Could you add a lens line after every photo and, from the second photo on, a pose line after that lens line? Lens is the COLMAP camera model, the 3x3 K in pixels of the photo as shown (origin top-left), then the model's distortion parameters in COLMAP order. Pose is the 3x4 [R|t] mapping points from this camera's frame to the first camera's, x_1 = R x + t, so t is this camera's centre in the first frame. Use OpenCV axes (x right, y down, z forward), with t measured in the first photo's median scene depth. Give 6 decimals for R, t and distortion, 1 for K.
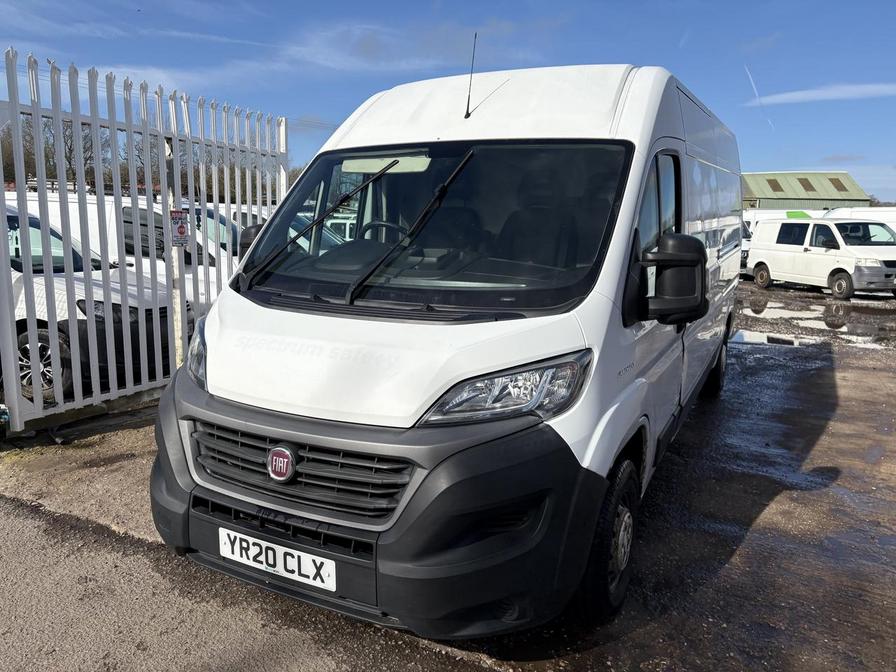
lens RADIAL K [[677.7, 0, 448.0], [0, 677.7, 342.9], [0, 0, 1]] dist [0.028465, -0.032172]
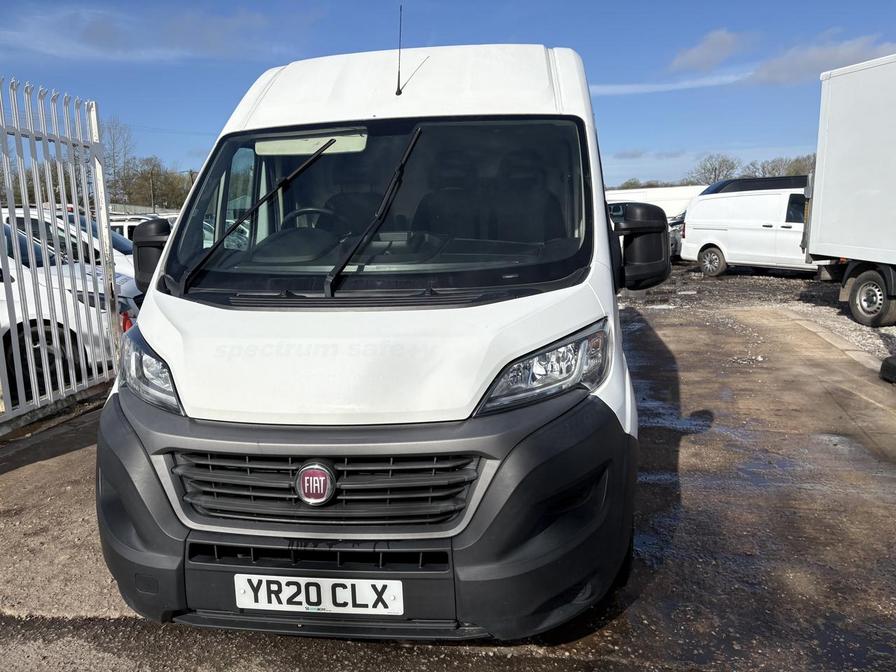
lens RADIAL K [[677.7, 0, 448.3], [0, 677.7, 330.2], [0, 0, 1]] dist [0.028465, -0.032172]
pose [[0.938886, -0.102707, 0.328550, -0.311127], [0.106855, 0.994260, 0.005457, -0.002125], [-0.327224, 0.029983, 0.944471, 0.111212]]
